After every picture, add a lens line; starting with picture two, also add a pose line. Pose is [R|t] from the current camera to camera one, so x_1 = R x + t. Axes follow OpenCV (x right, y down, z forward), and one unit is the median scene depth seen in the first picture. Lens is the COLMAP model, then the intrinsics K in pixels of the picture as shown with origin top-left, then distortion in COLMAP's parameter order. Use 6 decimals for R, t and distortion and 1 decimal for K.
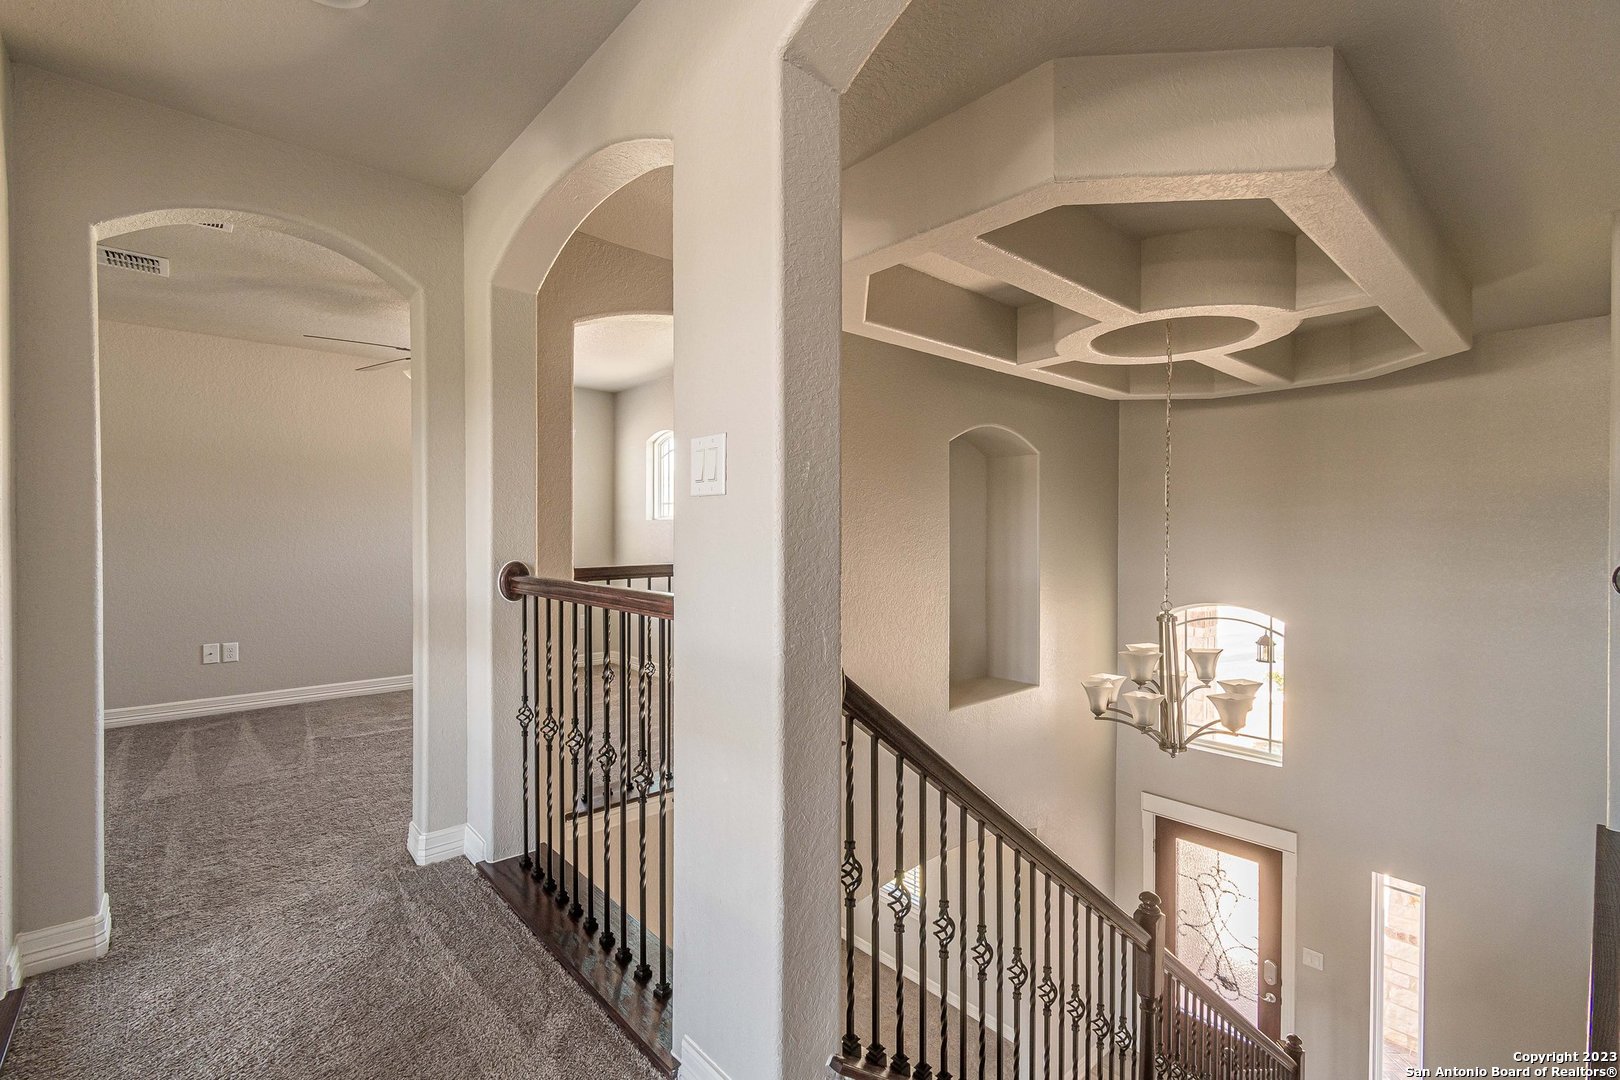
lens RADIAL K [[706.9, 0, 813.8], [0, 706.9, 537.4], [0, 0, 1]] dist [0.001416, -0.000913]
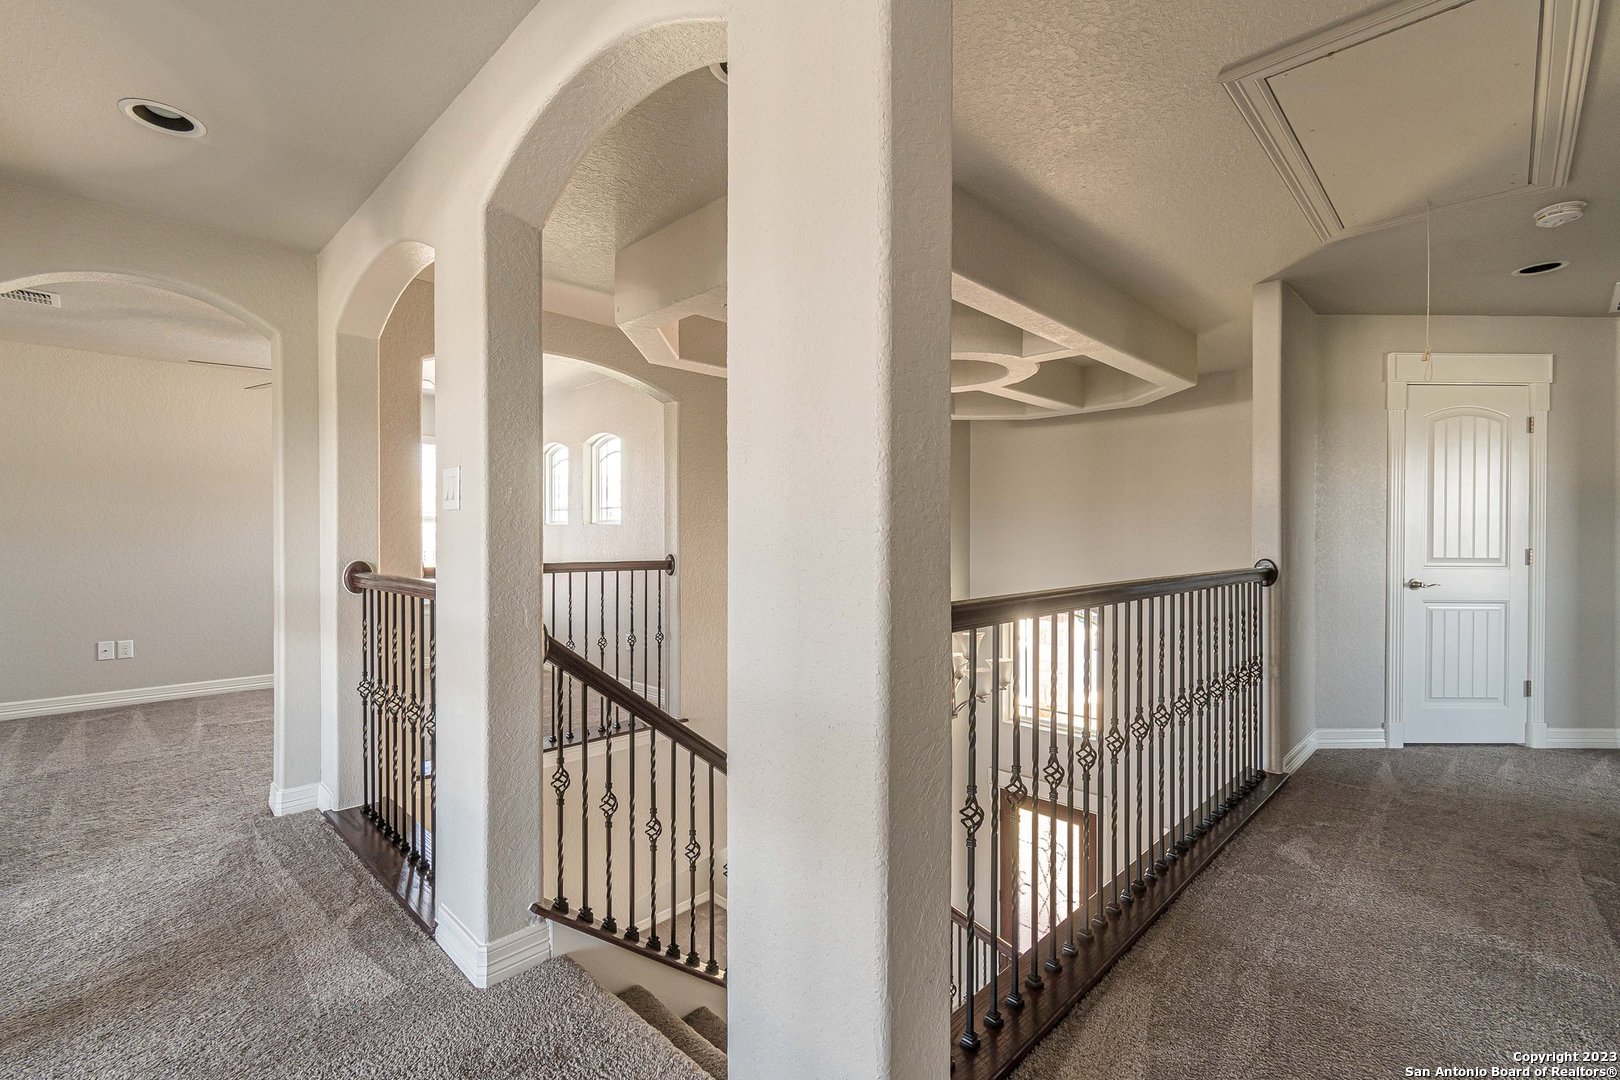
lens RADIAL K [[706.9, 0, 806.3], [0, 706.9, 538.8], [0, 0, 1]] dist [0.001416, -0.000913]
pose [[0.998184, -0.001163, 0.060222, 0.268449], [0.001420, 0.999990, -0.004225, 0.002644], [-0.060216, 0.004302, 0.998176, -0.251125]]
